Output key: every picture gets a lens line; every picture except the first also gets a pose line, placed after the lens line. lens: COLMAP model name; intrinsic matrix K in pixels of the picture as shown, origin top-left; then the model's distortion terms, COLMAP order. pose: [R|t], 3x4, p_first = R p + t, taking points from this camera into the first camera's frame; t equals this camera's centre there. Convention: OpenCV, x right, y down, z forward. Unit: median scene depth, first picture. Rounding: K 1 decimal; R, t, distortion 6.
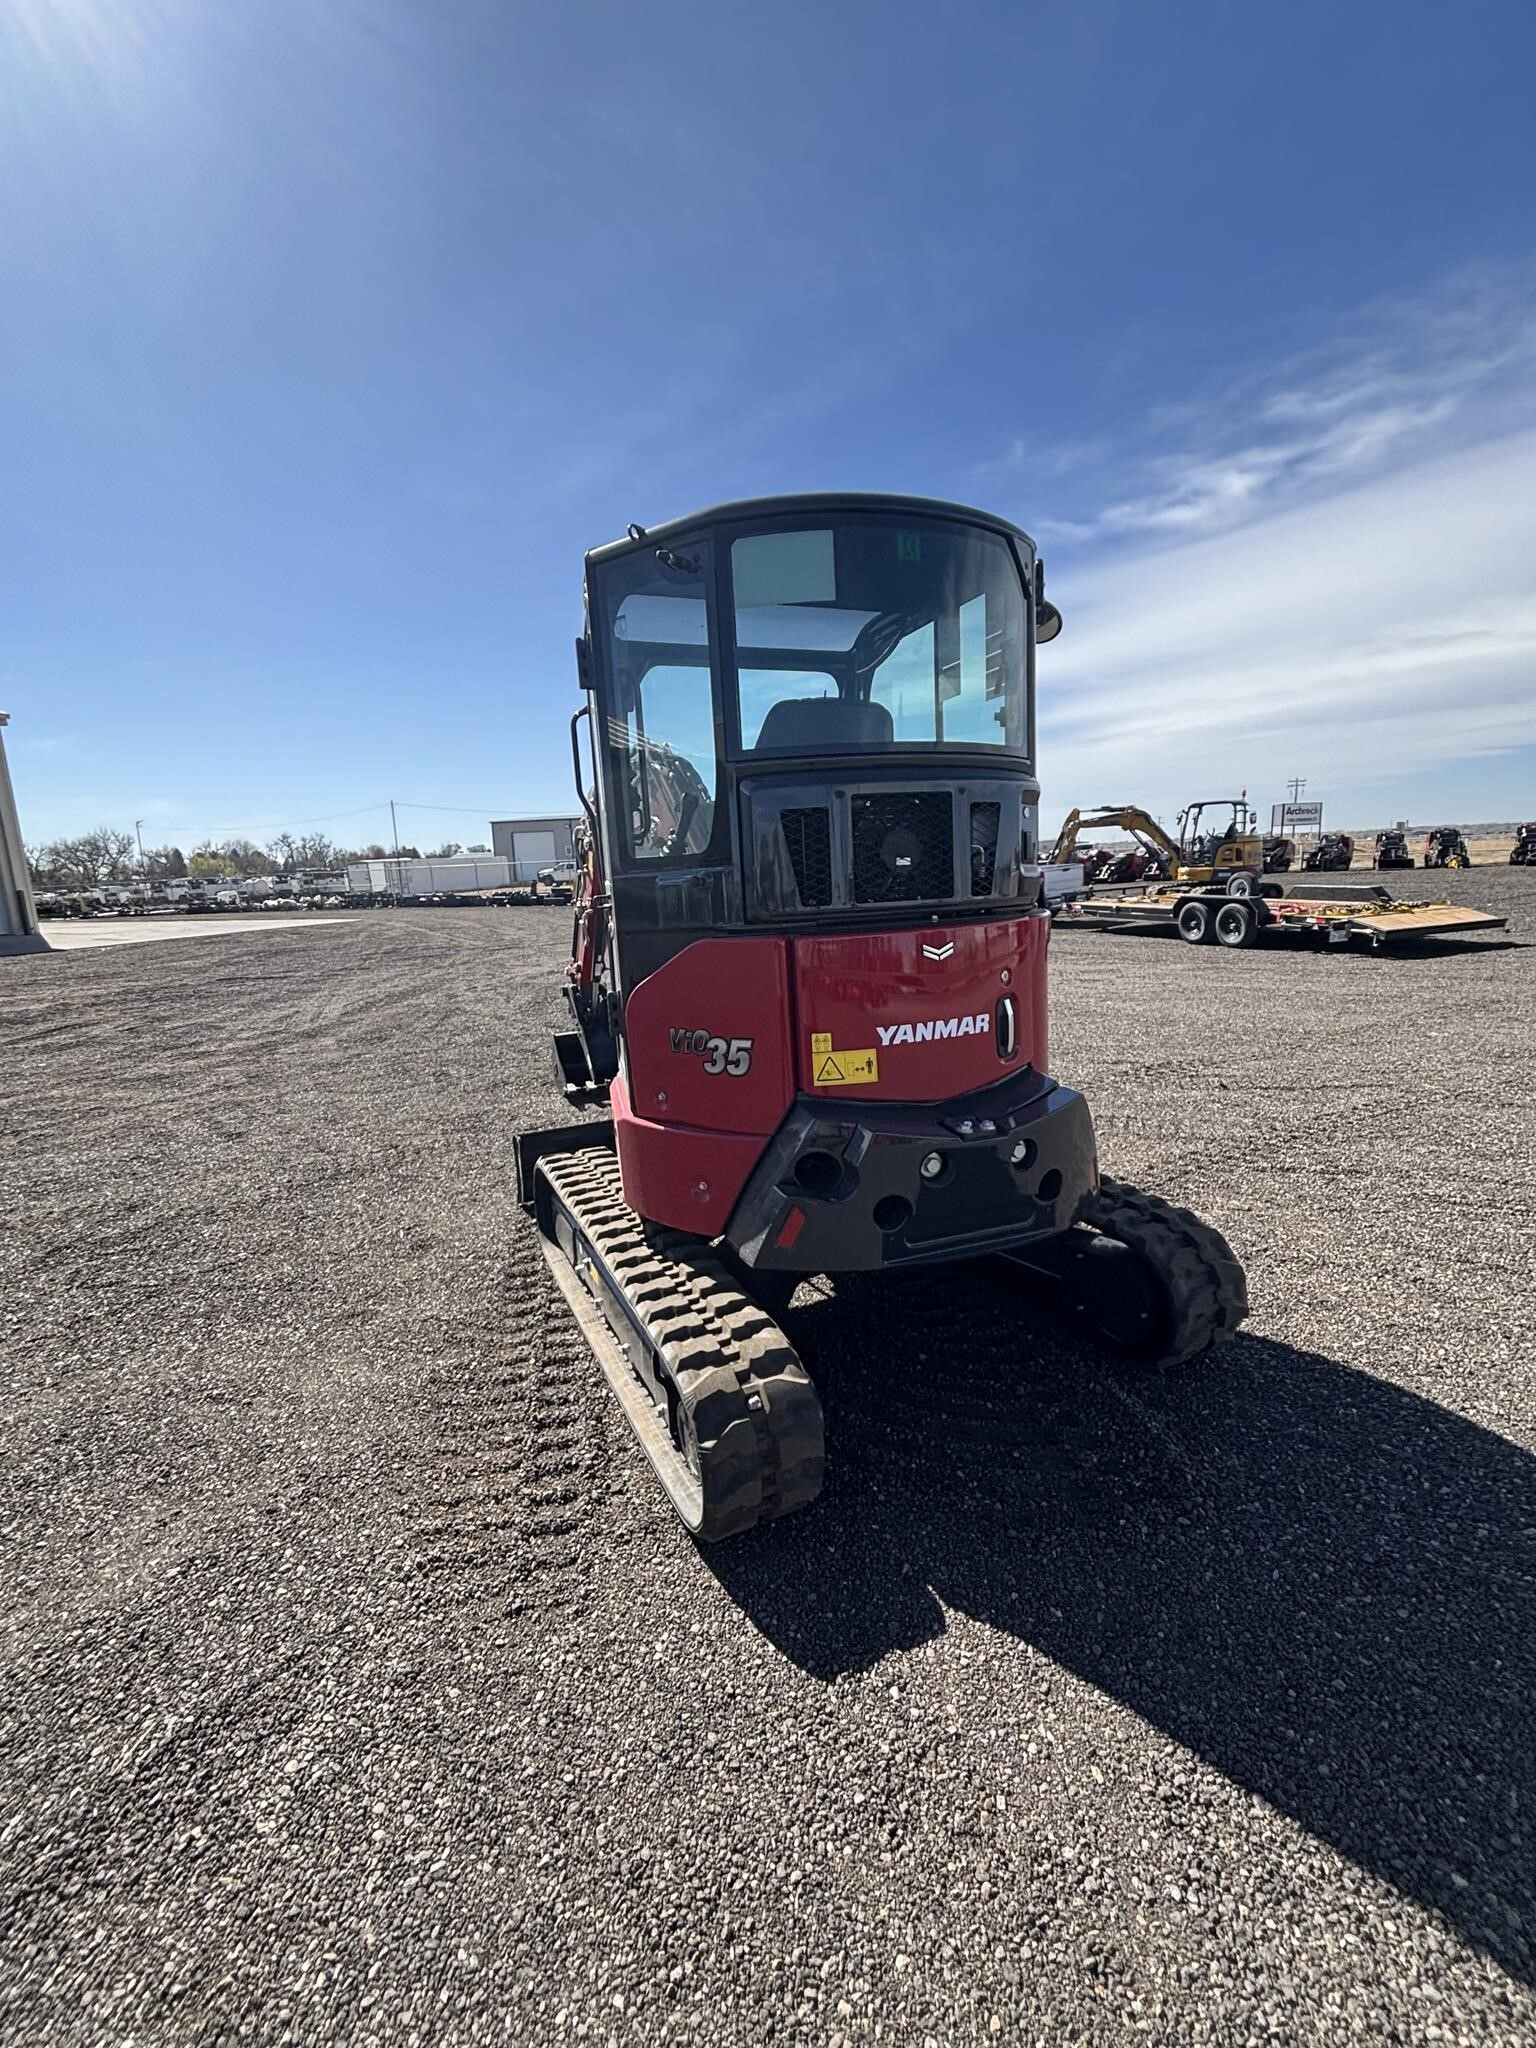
lens RADIAL K [[871.3, 0, 771.0], [0, 871.3, 1020.8], [0, 0, 1]] dist [-0.001576, -0.000018]
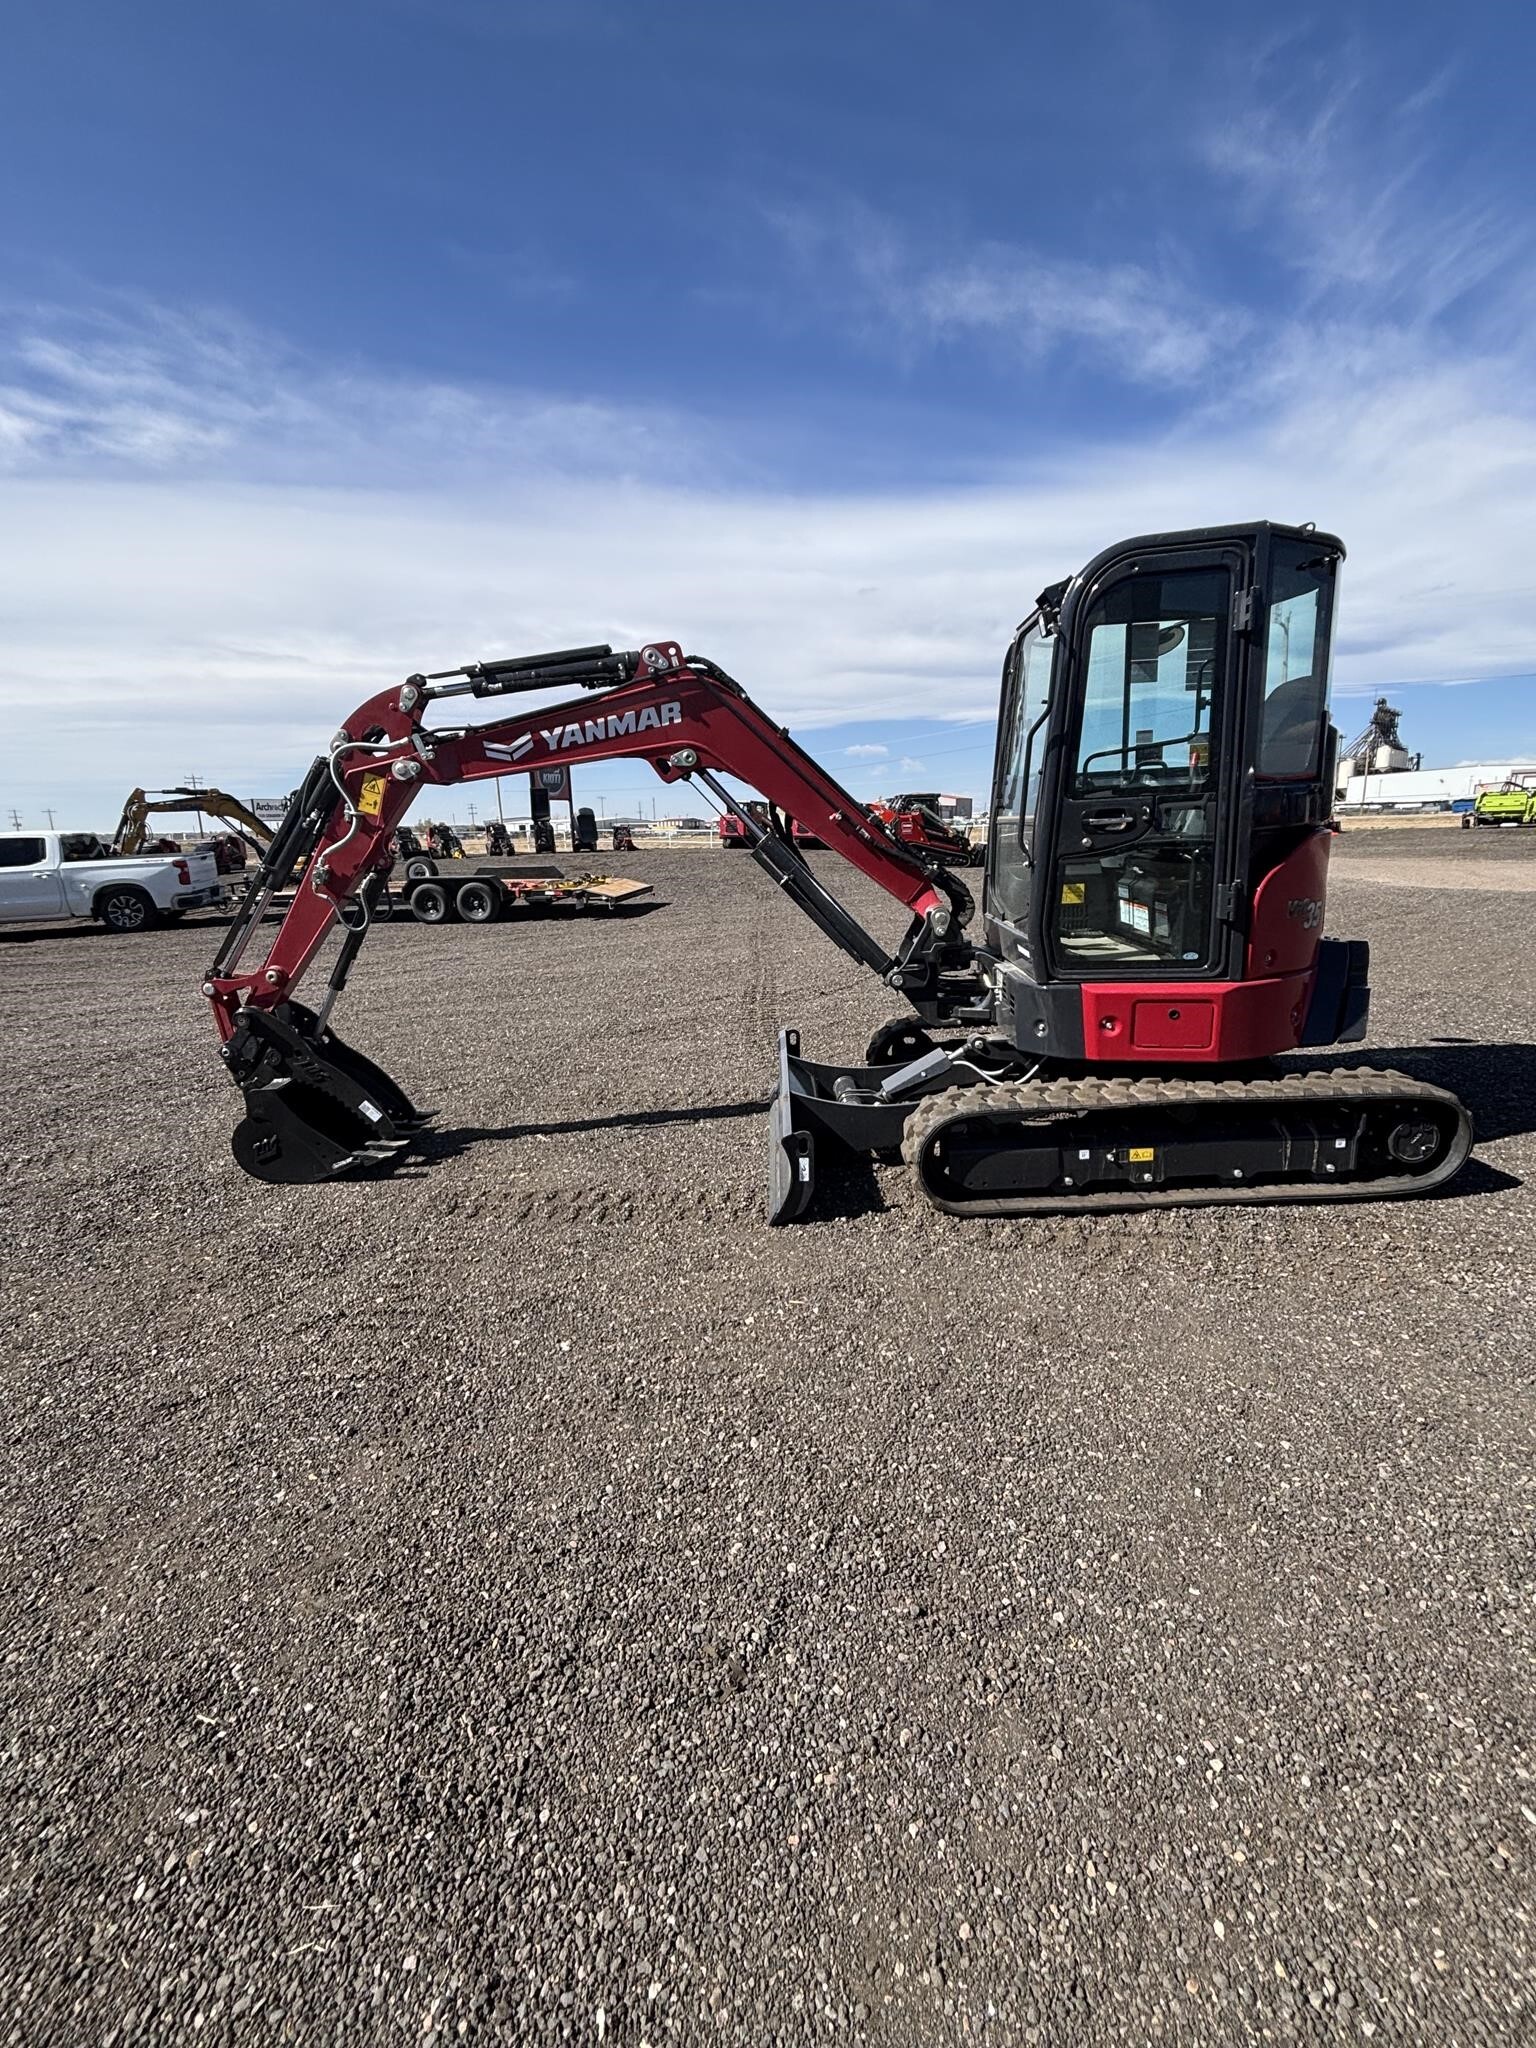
lens RADIAL K [[871.3, 0, 773.1], [0, 871.3, 1023.7], [0, 0, 1]] dist [-0.001576, -0.000018]
pose [[0.422540, -0.174110, 0.889464, -1.689794], [0.172684, 0.978863, 0.109576, -0.093459], [-0.889742, 0.107296, 0.443675, 1.127856]]
